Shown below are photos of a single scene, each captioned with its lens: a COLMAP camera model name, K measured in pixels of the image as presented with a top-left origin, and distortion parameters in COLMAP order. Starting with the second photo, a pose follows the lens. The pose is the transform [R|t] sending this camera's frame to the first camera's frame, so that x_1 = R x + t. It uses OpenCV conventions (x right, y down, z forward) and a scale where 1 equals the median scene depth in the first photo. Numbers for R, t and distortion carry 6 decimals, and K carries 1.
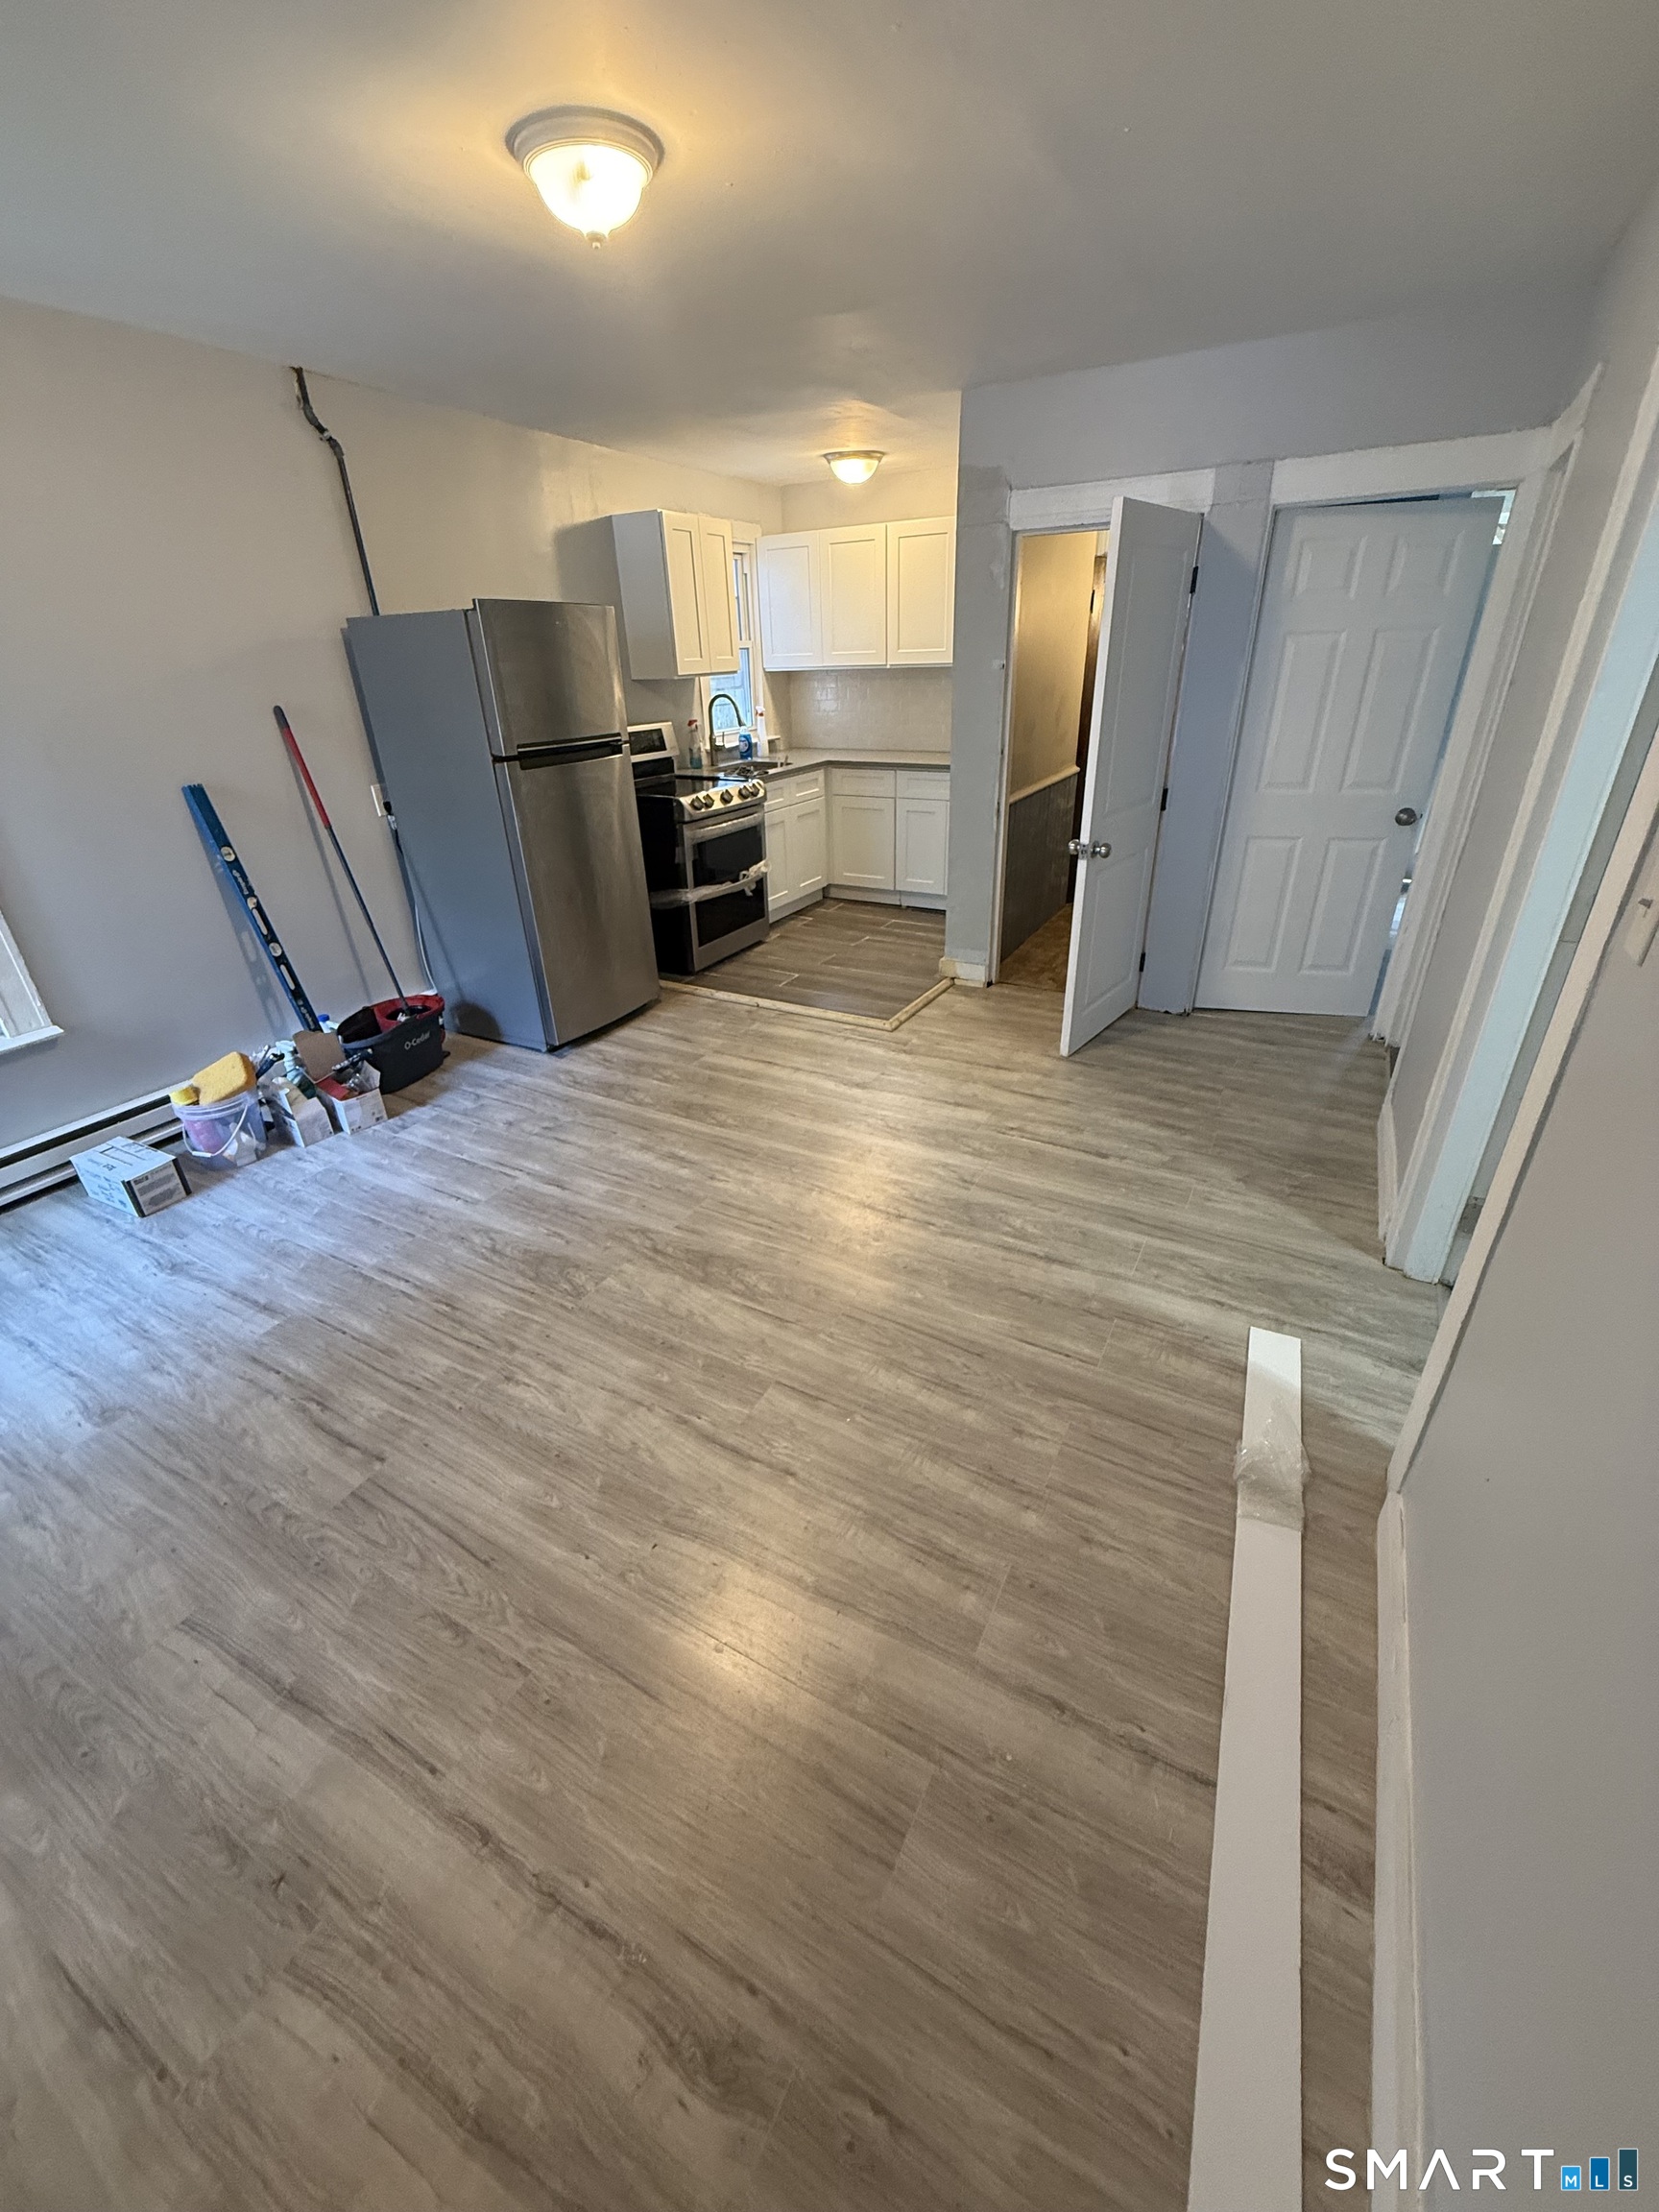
lens RADIAL K [[879.8, 0, 829.9], [0, 879.8, 1096.5], [0, 0, 1]] dist [-0.000515, 0.000337]
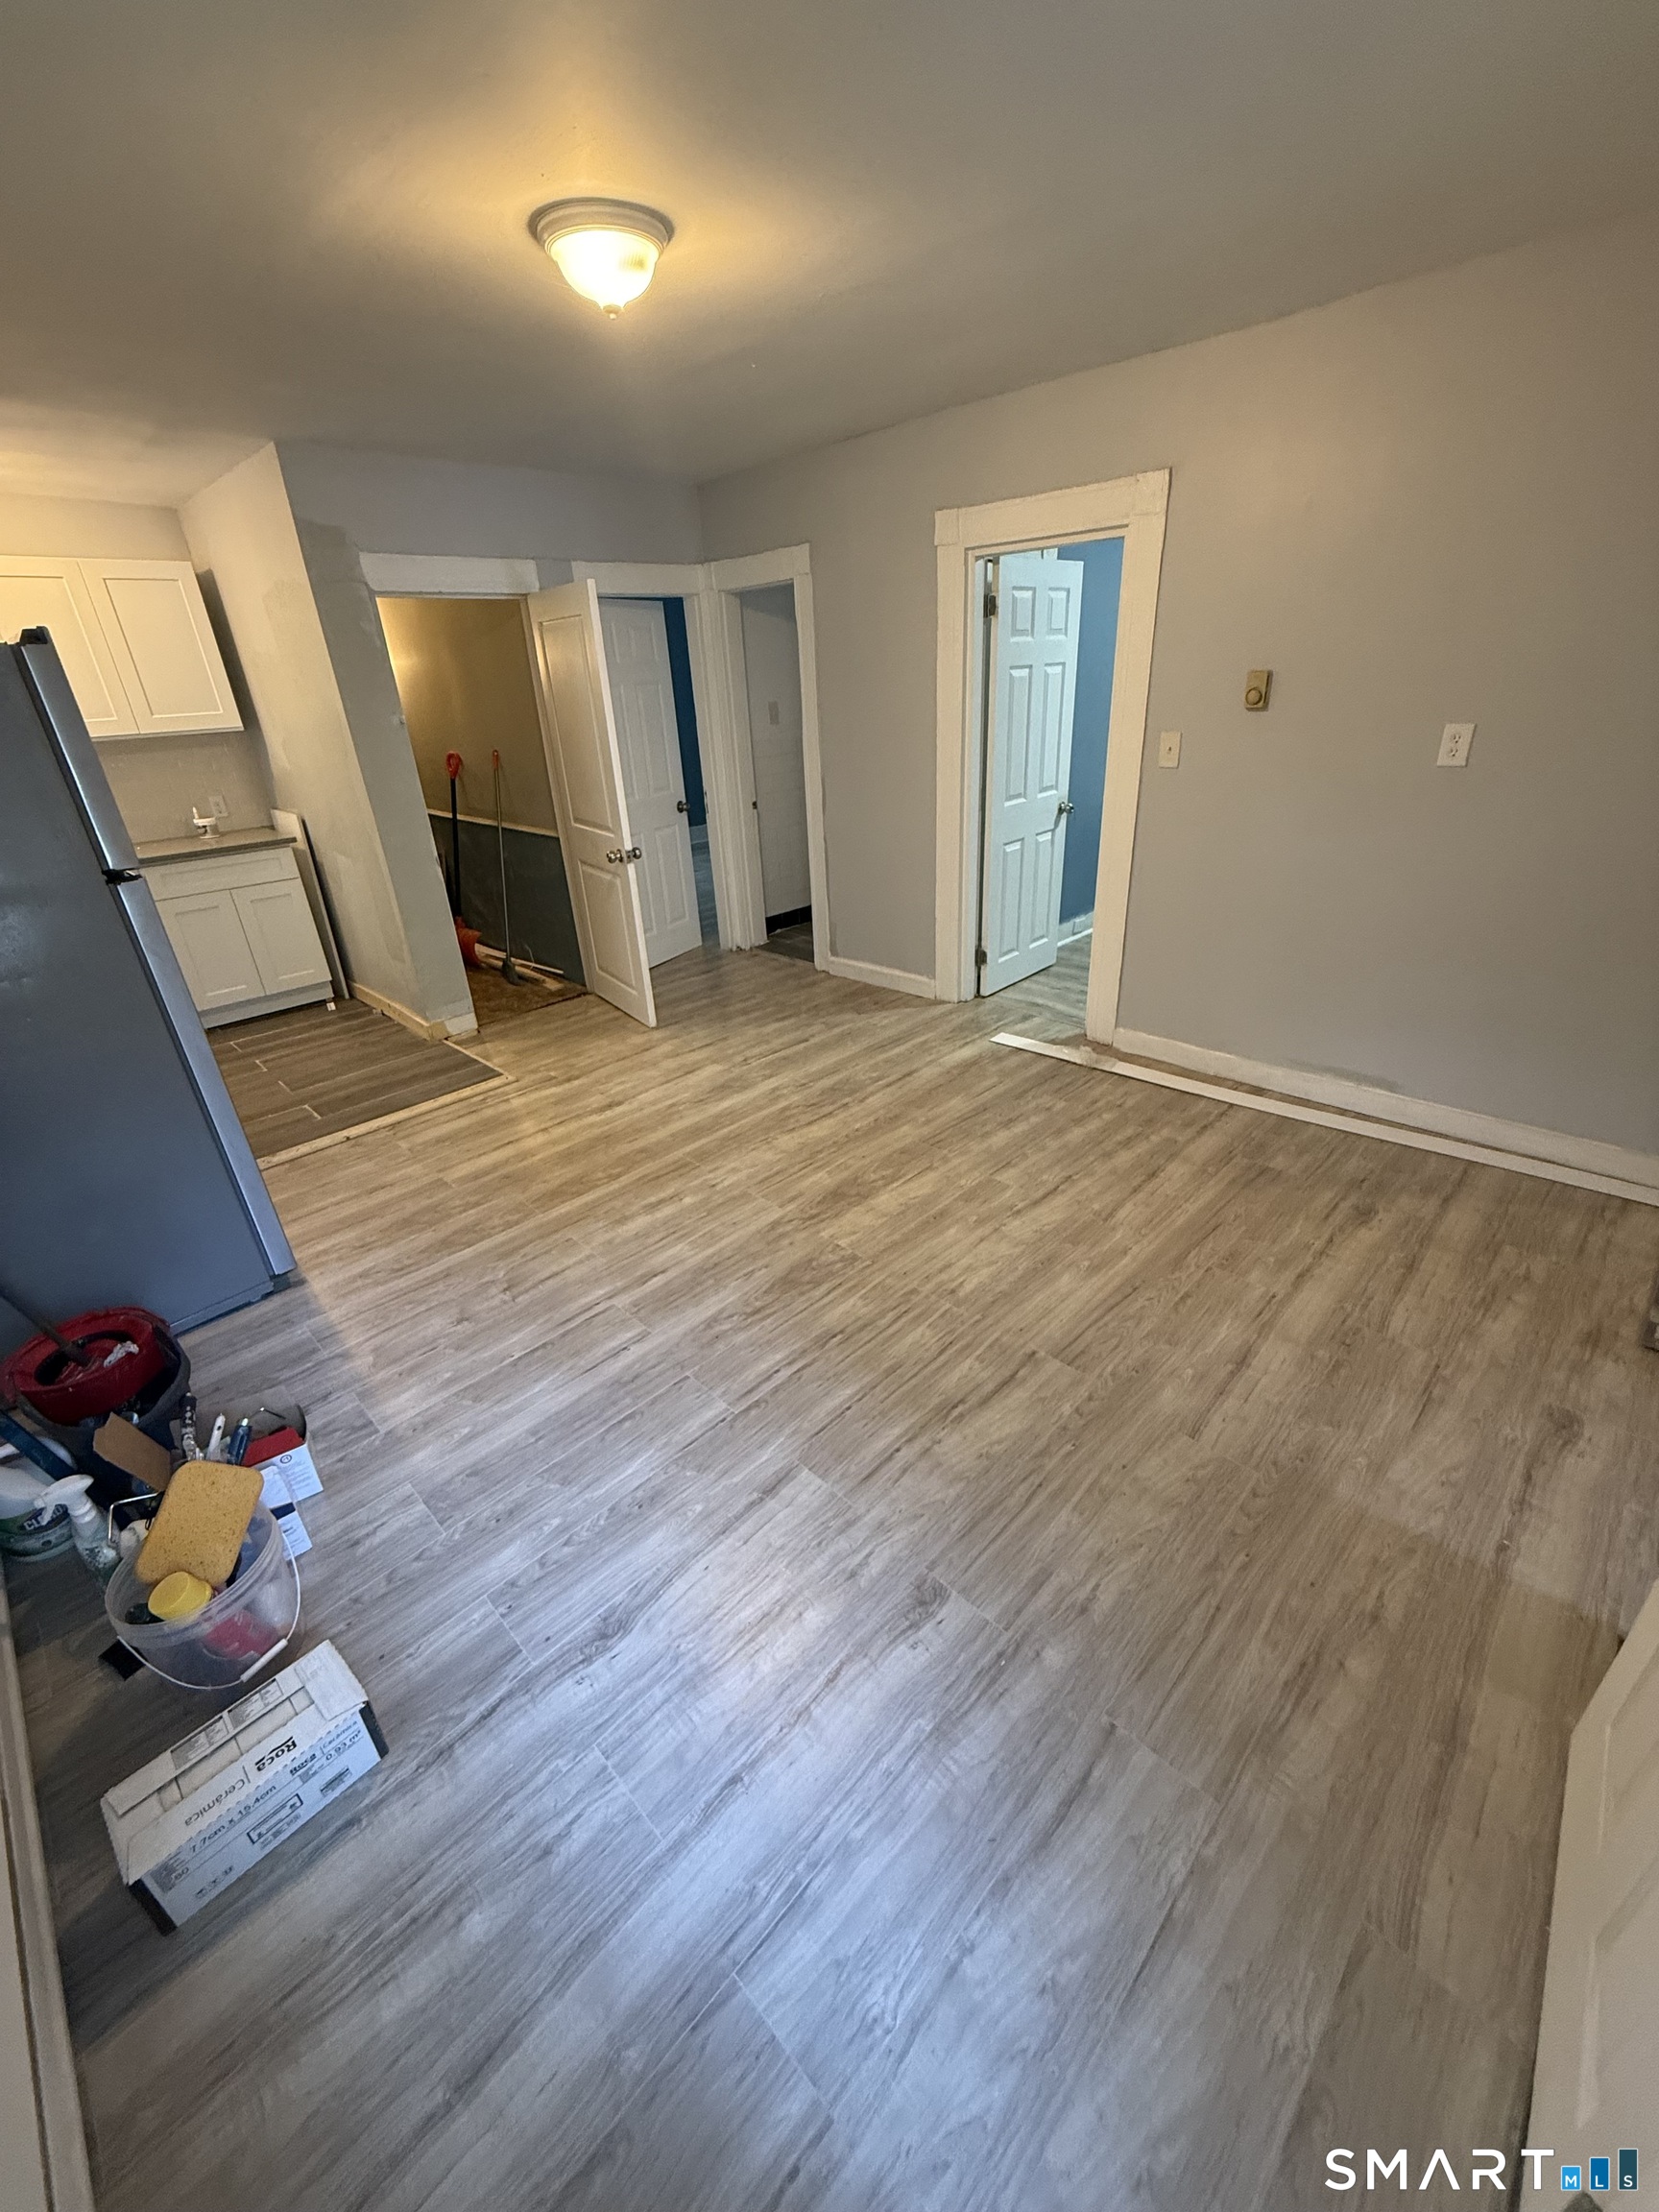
lens RADIAL K [[879.8, 0, 829.9], [0, 879.8, 1096.5], [0, 0, 1]] dist [-0.000515, 0.000337]
pose [[0.276652, -0.405543, 0.871205, -1.023279], [0.470830, 0.847521, 0.245006, -0.198916], [-0.837725, 0.342408, 0.425410, 0.433692]]
